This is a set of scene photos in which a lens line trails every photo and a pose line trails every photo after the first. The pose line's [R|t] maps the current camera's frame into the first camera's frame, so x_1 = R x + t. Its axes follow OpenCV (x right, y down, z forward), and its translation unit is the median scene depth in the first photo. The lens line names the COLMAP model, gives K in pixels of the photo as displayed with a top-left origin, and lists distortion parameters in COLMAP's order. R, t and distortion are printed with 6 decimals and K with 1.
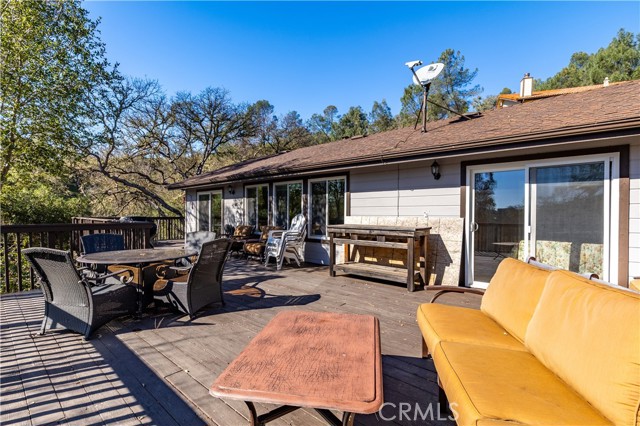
lens RADIAL K [[290.8, 0, 317.5], [0, 290.8, 216.5], [0, 0, 1]] dist [0.000329, -0.000009]
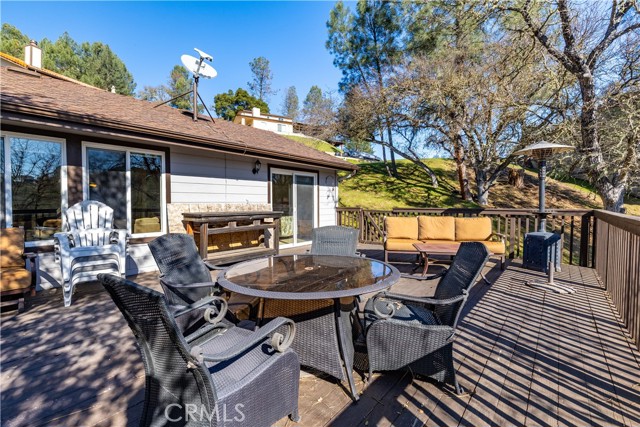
lens RADIAL K [[291.3, 0, 320.0], [0, 291.3, 213.5], [0, 0, 1]] dist [-0.026904, 0.000496]
pose [[-0.017500, -0.043810, 0.998887, -0.799975], [0.005250, 0.999022, 0.043907, -0.007427], [-0.999833, 0.006013, -0.017253, 0.676730]]
